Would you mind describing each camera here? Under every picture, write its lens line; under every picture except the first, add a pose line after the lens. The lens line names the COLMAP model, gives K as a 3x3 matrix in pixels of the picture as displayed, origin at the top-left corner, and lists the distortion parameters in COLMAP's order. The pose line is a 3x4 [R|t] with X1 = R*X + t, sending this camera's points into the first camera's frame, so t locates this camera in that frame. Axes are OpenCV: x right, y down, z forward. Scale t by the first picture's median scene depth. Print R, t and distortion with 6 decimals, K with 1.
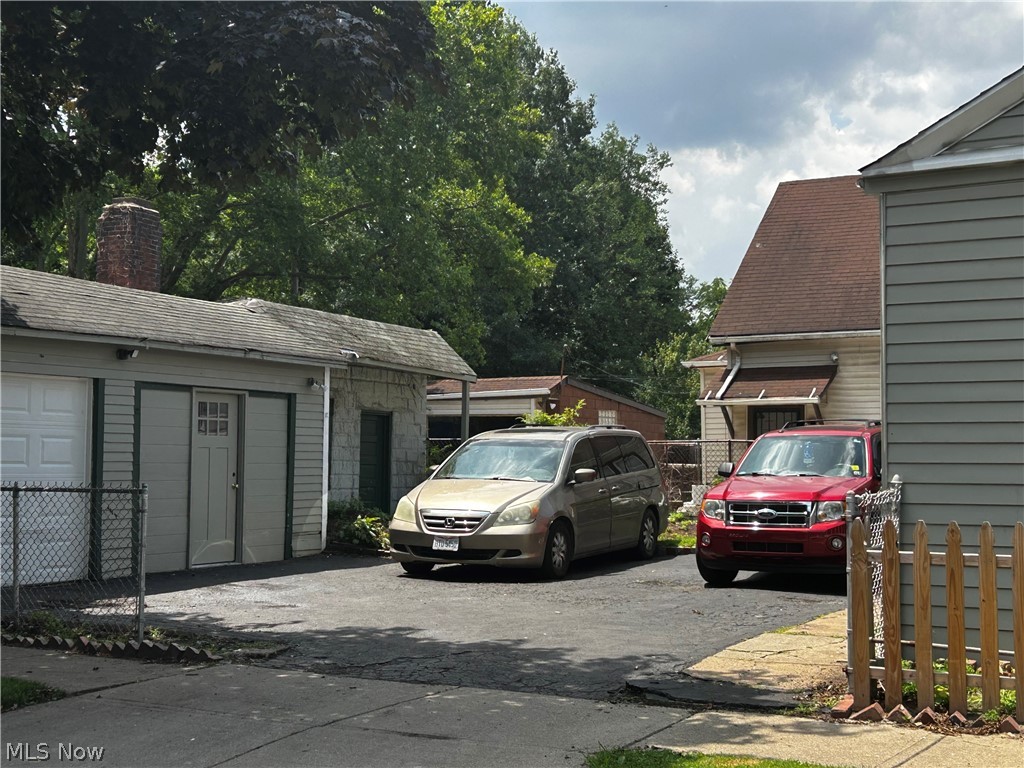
lens RADIAL K [[1501.3, 0, 512.0], [0, 1501.3, 384.0], [0, 0, 1]] dist [0.158747, -0.043604]
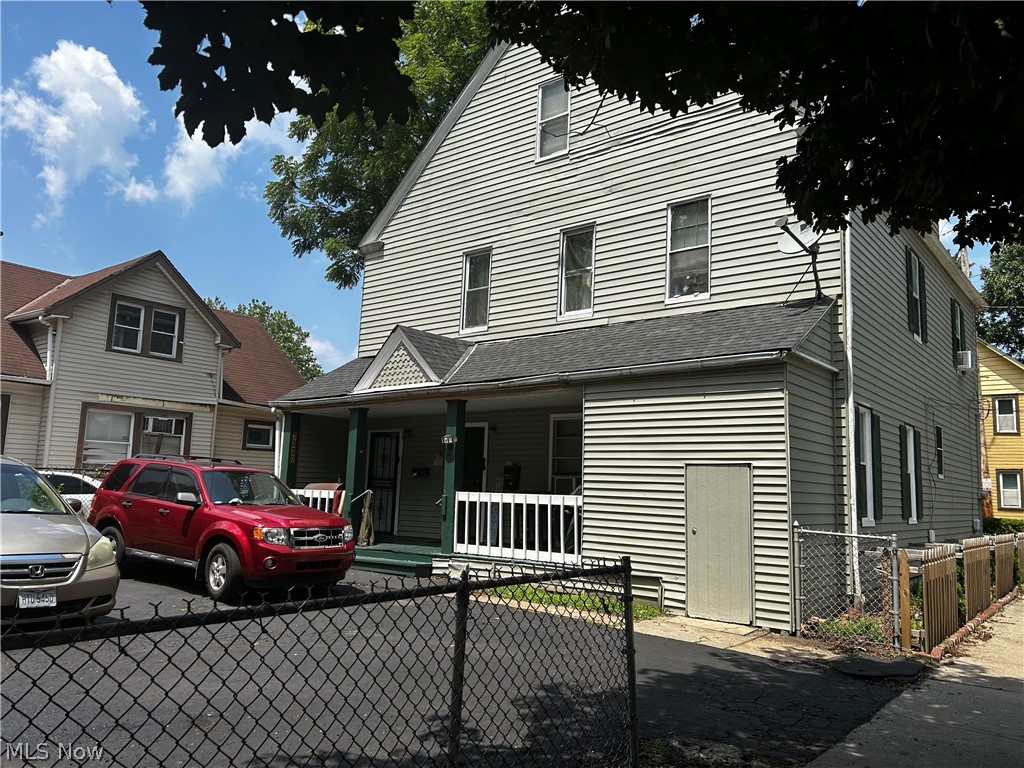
lens RADIAL K [[768.3, 0, 512.0], [0, 768.3, 384.0], [0, 0, 1]] dist [0.078785, -0.095880]
pose [[0.174785, 0.137716, 0.974928, -0.379594], [-0.086781, 0.988471, -0.124071, 0.021912], [-0.980775, -0.062920, 0.184721, 0.627811]]
